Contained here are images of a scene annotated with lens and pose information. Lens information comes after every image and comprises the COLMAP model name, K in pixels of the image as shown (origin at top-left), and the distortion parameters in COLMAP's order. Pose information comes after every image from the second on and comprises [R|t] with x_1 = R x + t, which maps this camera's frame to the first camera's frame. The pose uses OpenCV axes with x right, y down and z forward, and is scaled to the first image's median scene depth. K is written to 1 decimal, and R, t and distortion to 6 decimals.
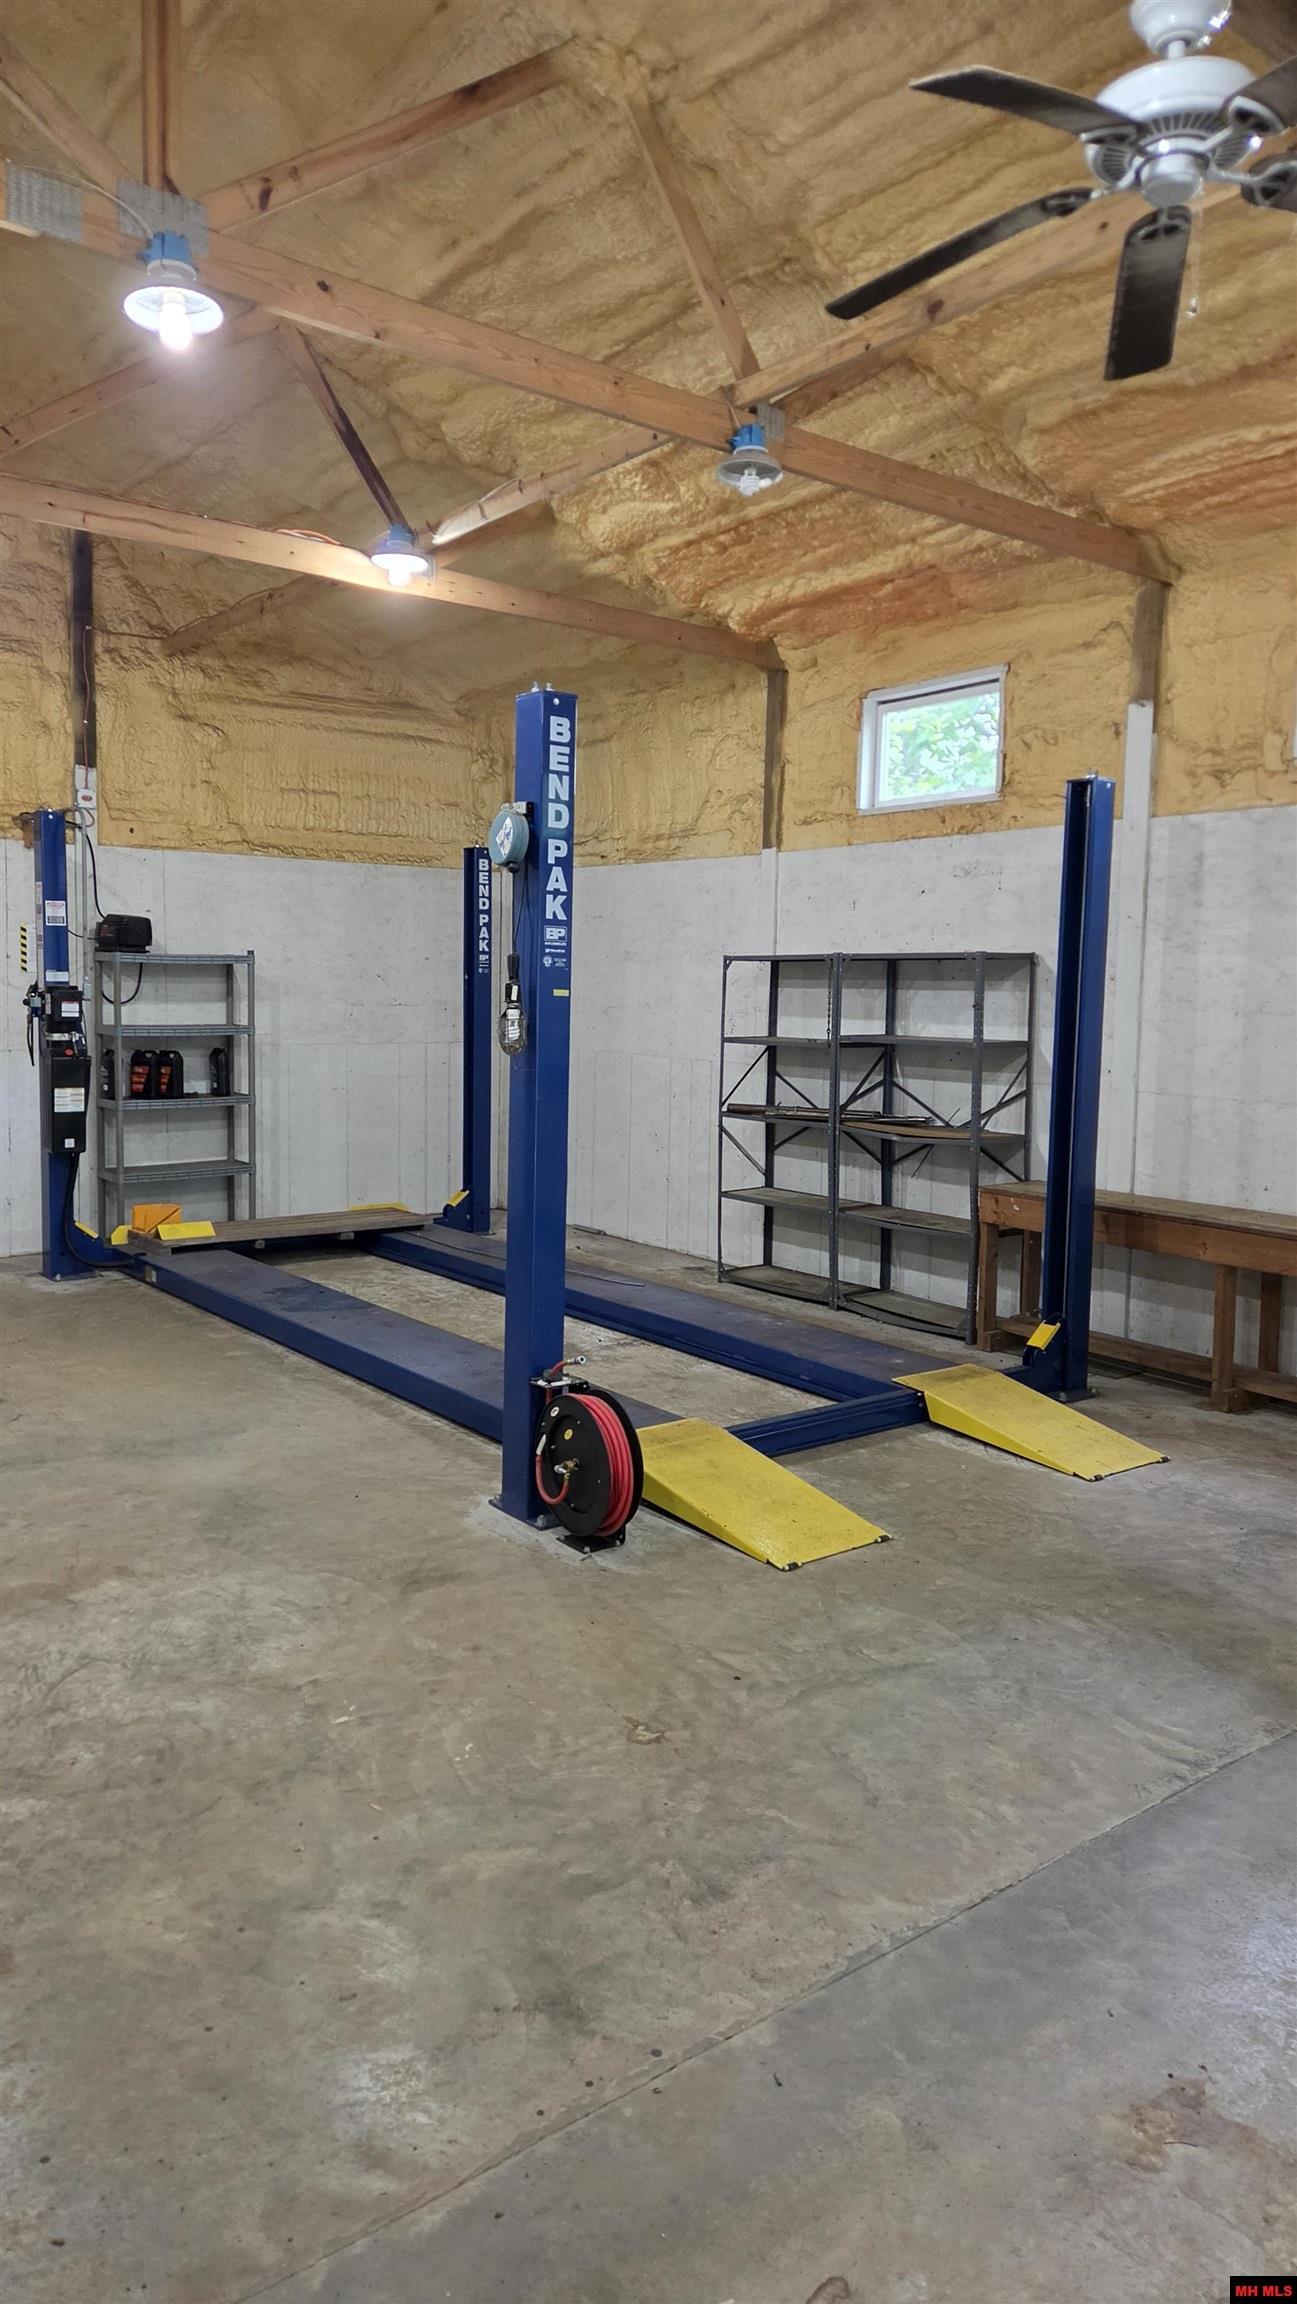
lens RADIAL K [[1528.0, 0, 649.8], [0, 1528.0, 1103.6], [0, 0, 1]] dist [0.093832, -0.088256]
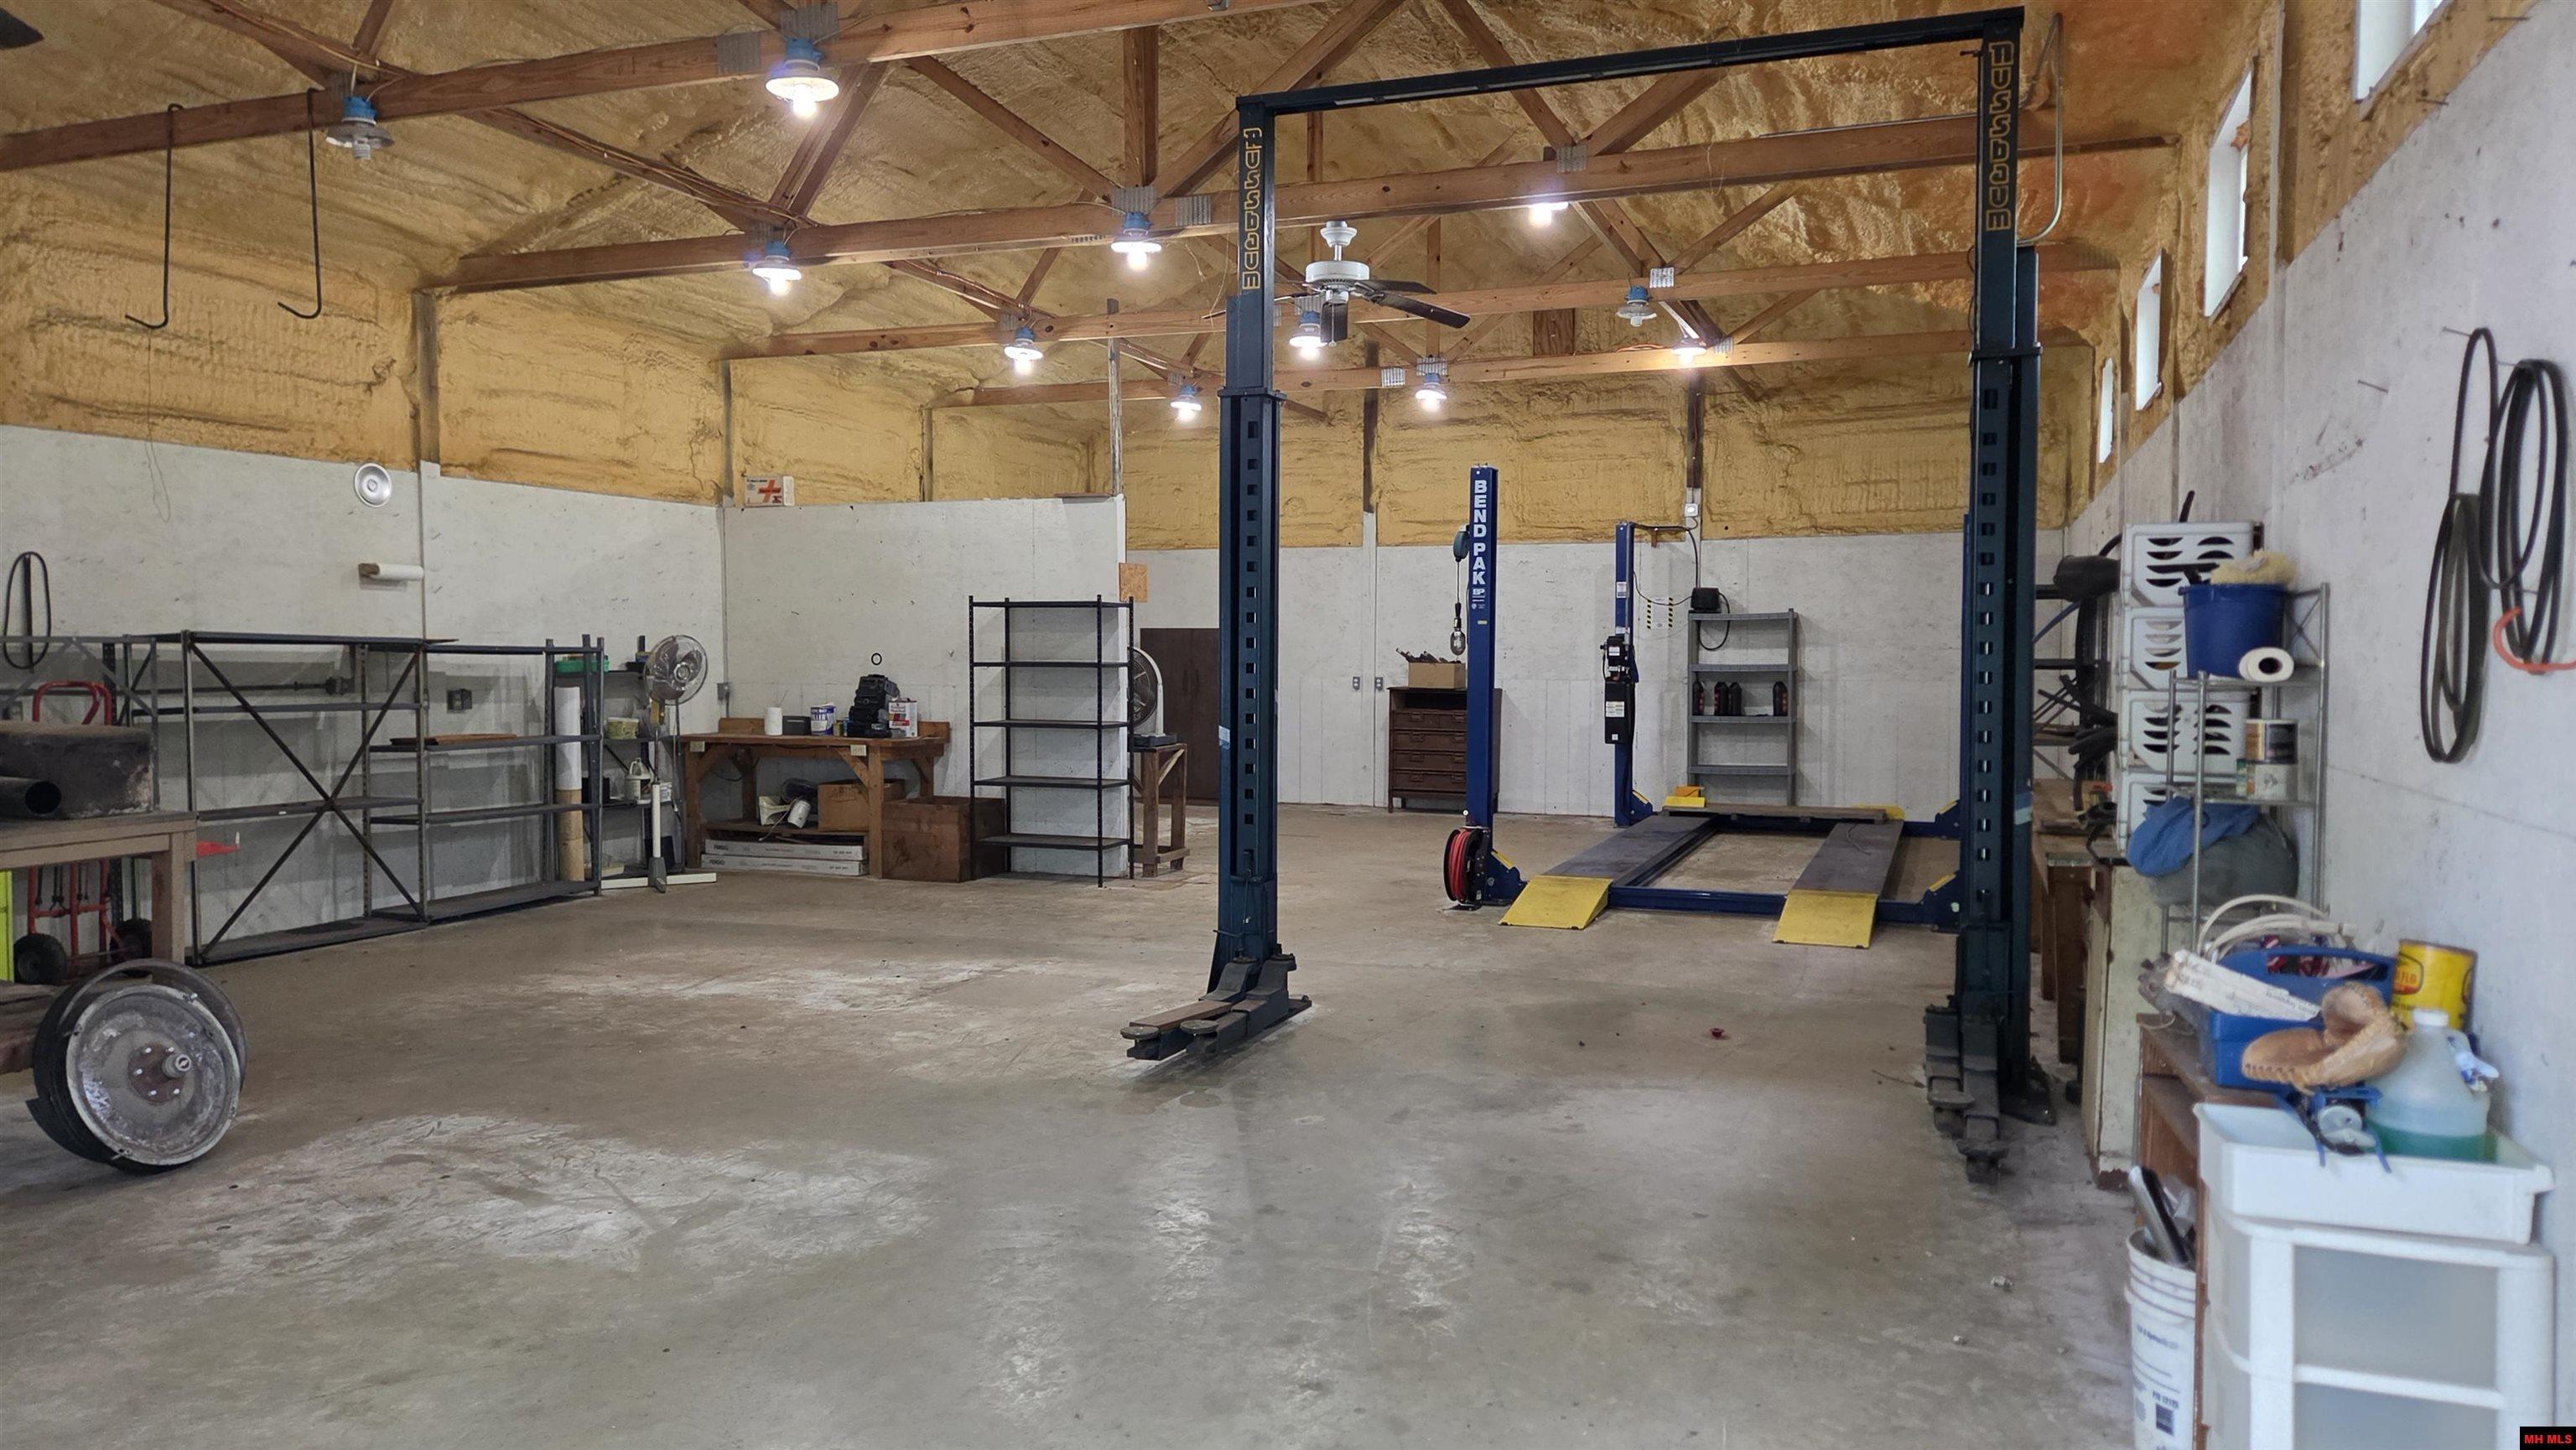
lens RADIAL K [[1712.0, 0, 1302.8], [0, 1712.0, 741.2], [0, 0, 1]] dist [0.088085, -0.080252]
pose [[0.519978, 0.028484, -0.853705, 0.959426], [-0.059521, 0.998223, -0.002948, 0.054720], [0.852104, 0.052346, 0.520749, -0.170087]]
